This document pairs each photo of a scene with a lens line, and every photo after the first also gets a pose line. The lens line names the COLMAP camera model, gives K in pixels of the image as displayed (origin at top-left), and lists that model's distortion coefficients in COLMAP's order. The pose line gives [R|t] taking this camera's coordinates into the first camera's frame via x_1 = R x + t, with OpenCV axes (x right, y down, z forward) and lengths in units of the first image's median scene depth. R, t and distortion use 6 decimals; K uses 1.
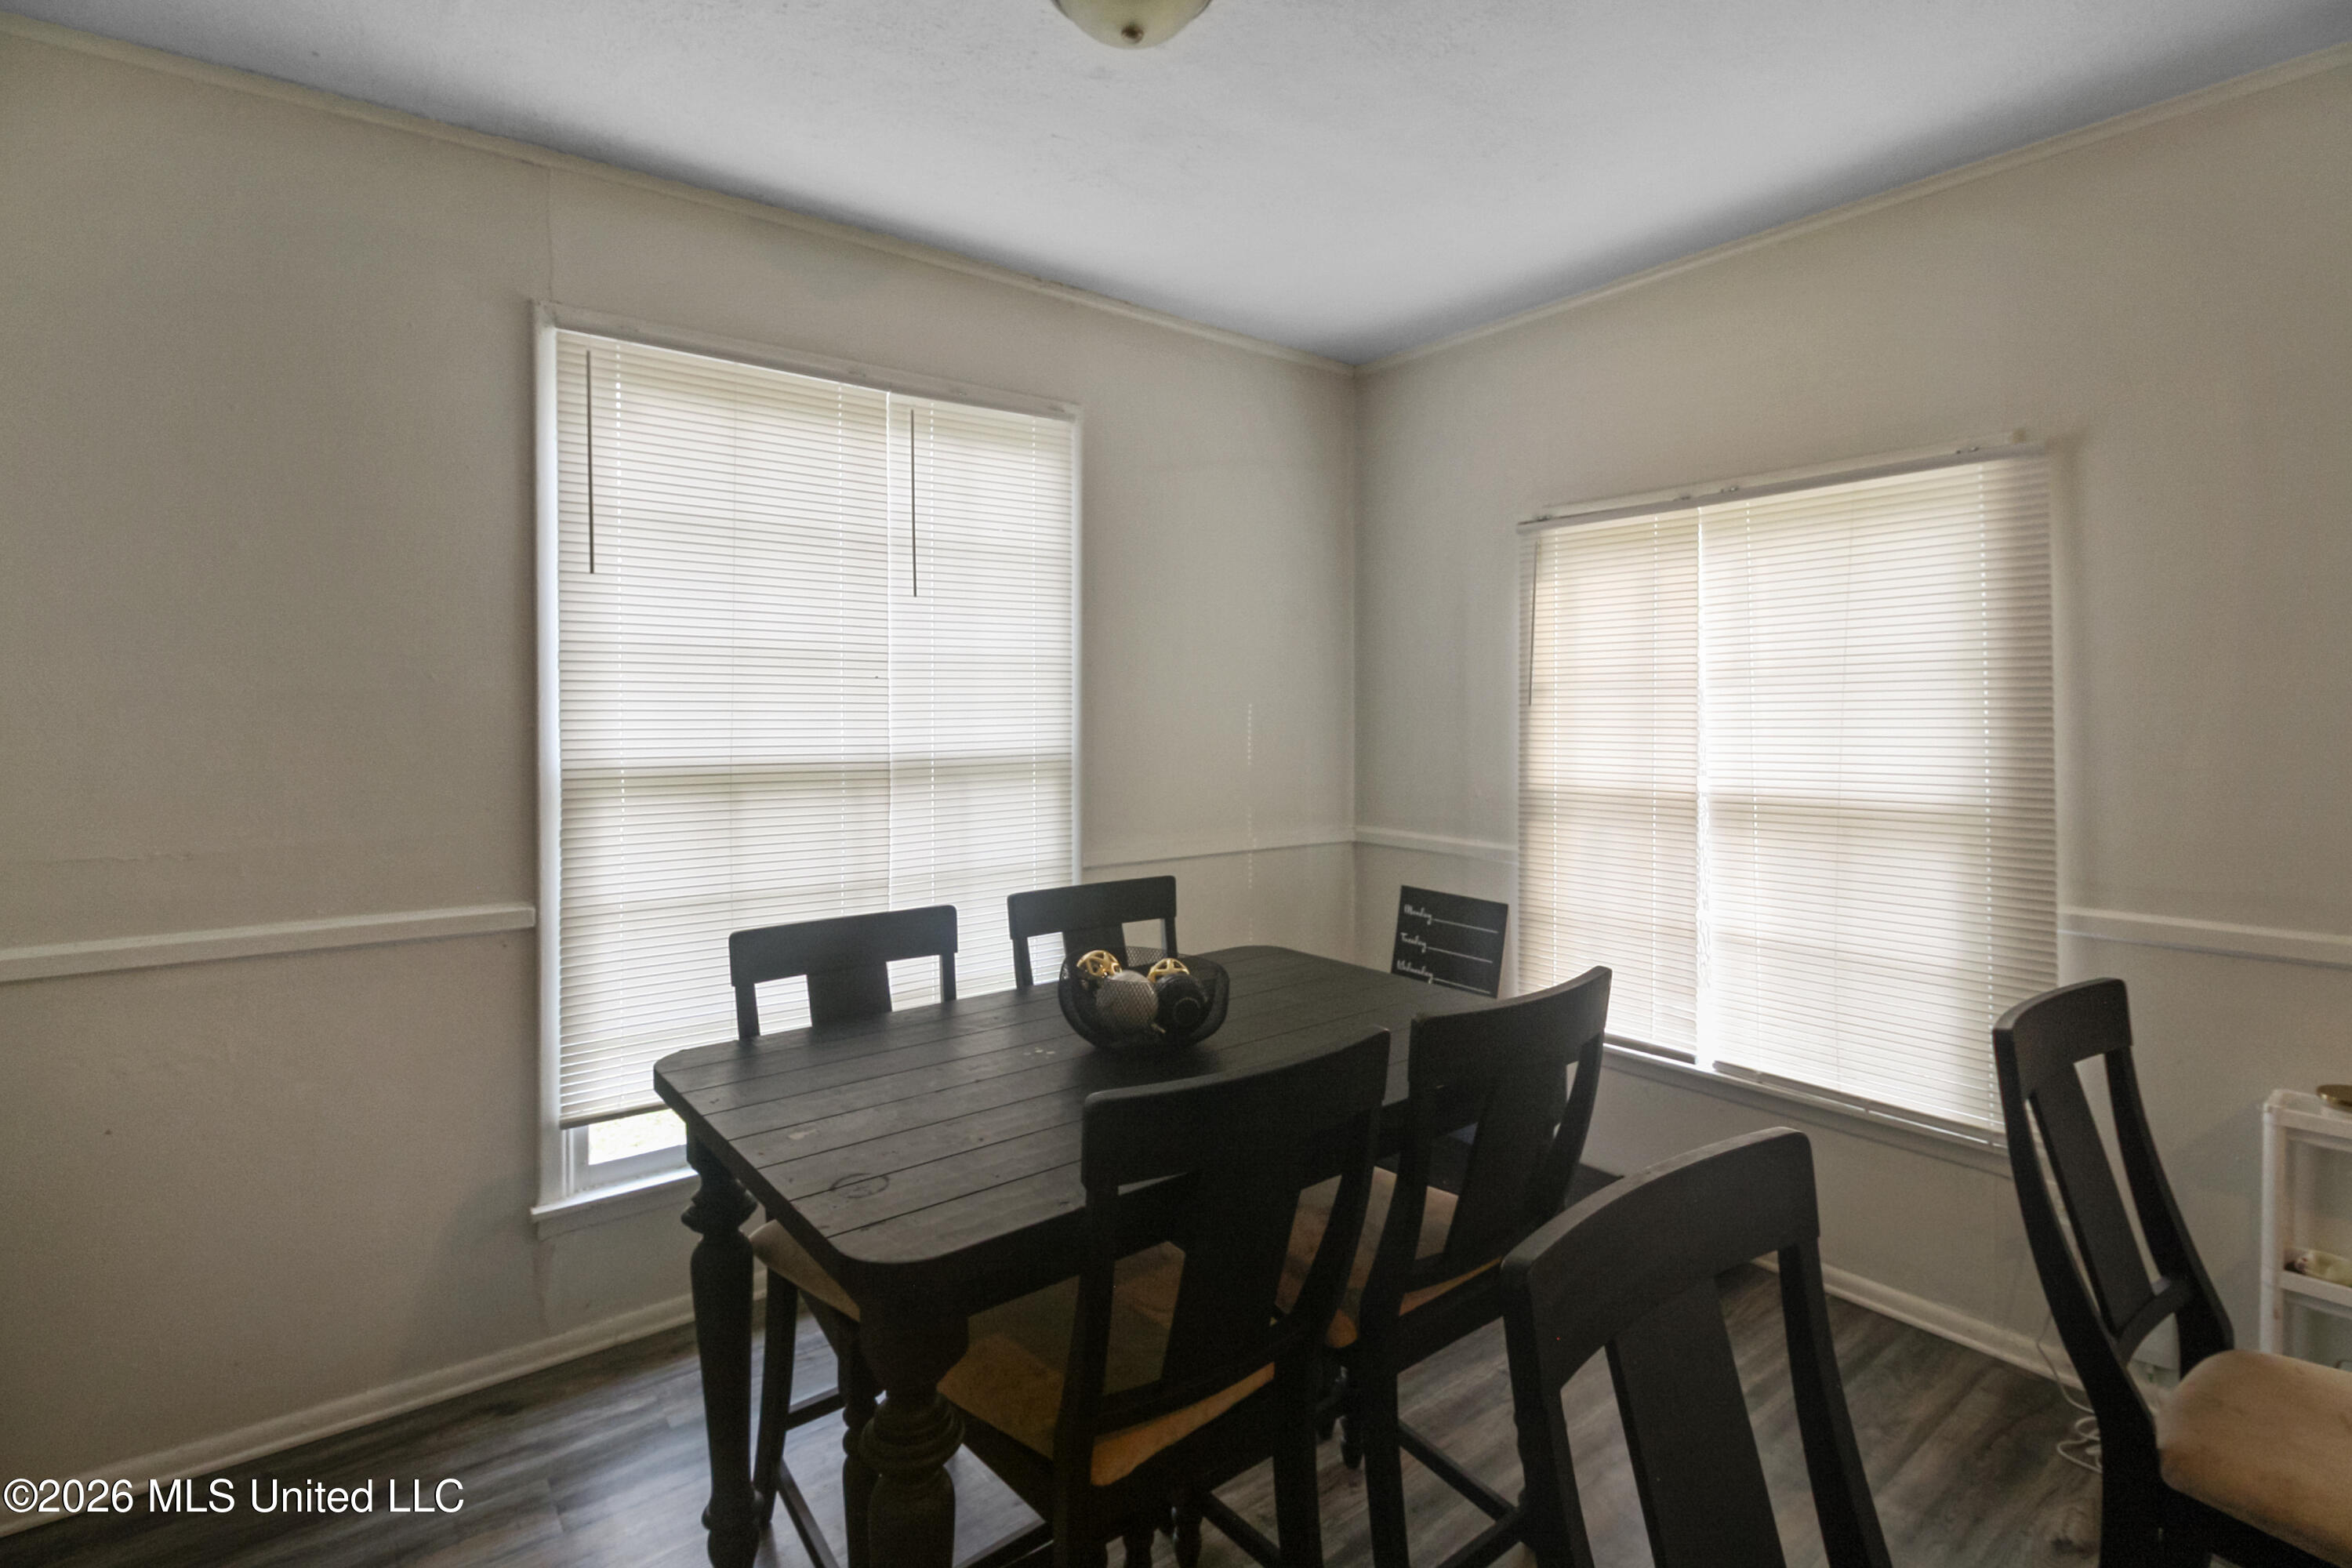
lens RADIAL K [[1108.5, 0, 1201.5], [0, 1108.5, 735.5], [0, 0, 1]] dist [0.000071, -0.000039]
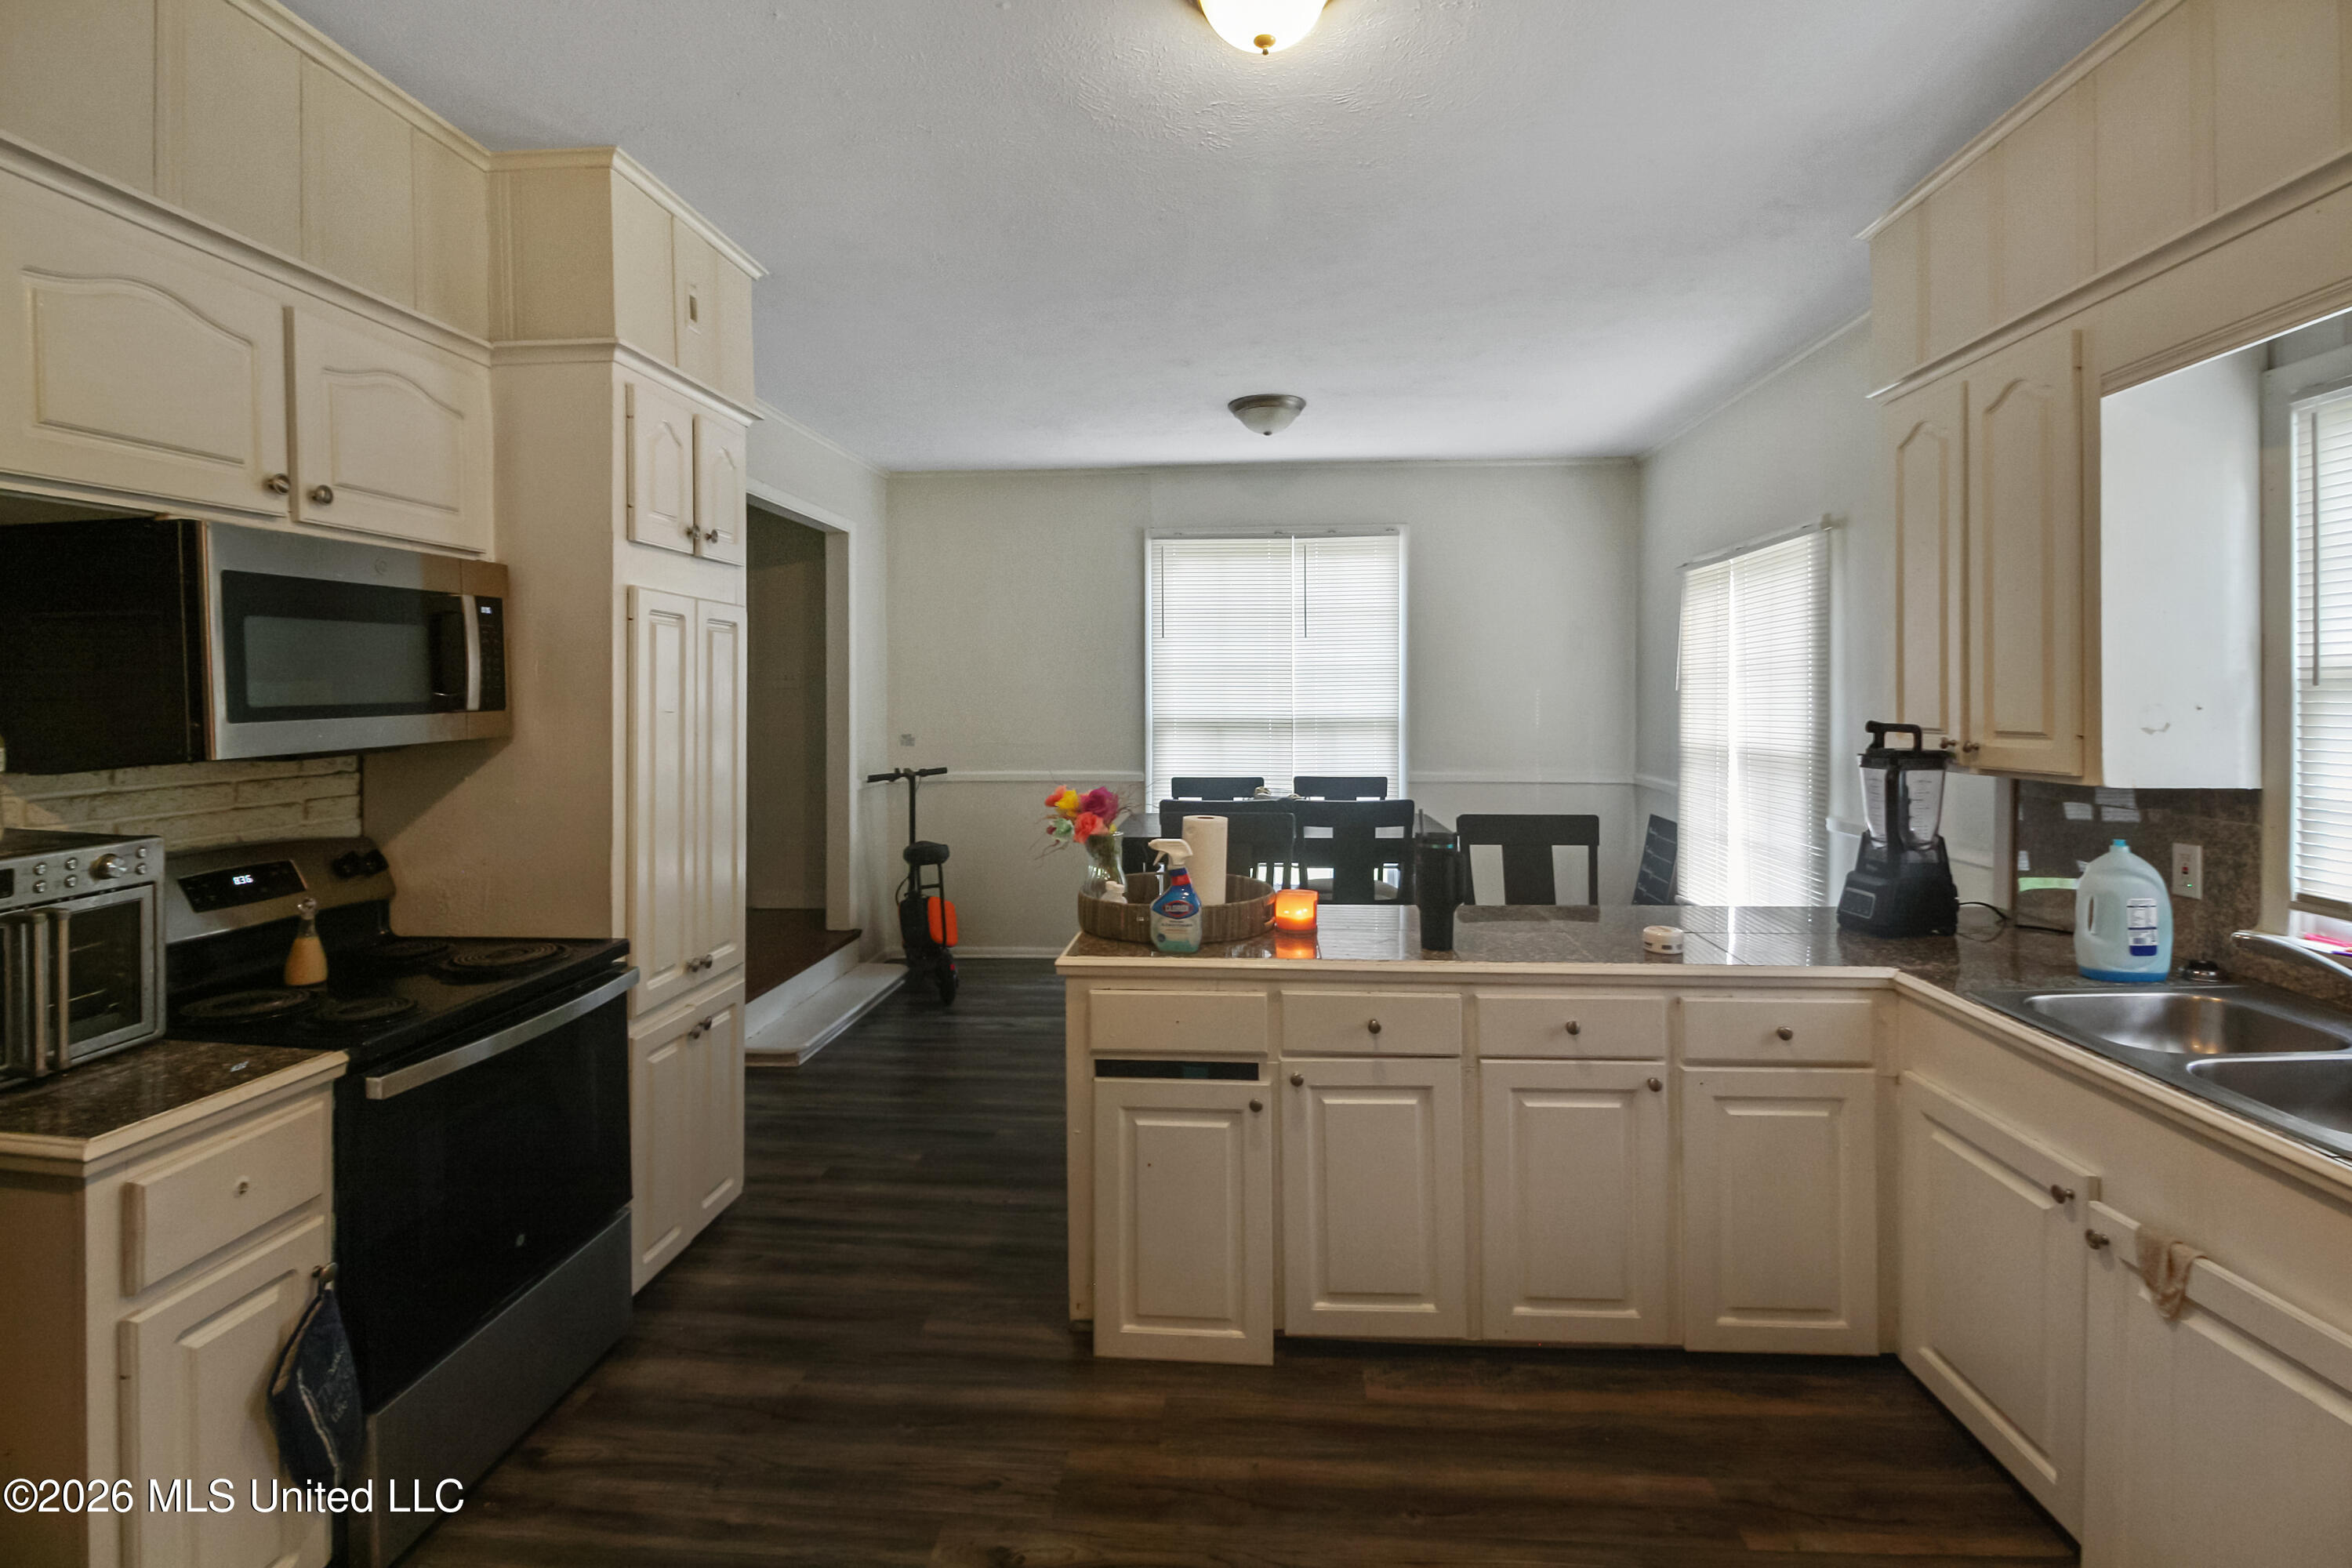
lens RADIAL K [[1108.5, 0, 1174.4], [0, 1108.5, 703.8], [0, 0, 1]] dist [0.000071, -0.000039]
pose [[0.736382, 0.003300, -0.676558, 0.928932], [-0.012916, 0.999874, -0.009181, 0.016524], [0.676442, 0.015499, 0.736332, -0.642420]]
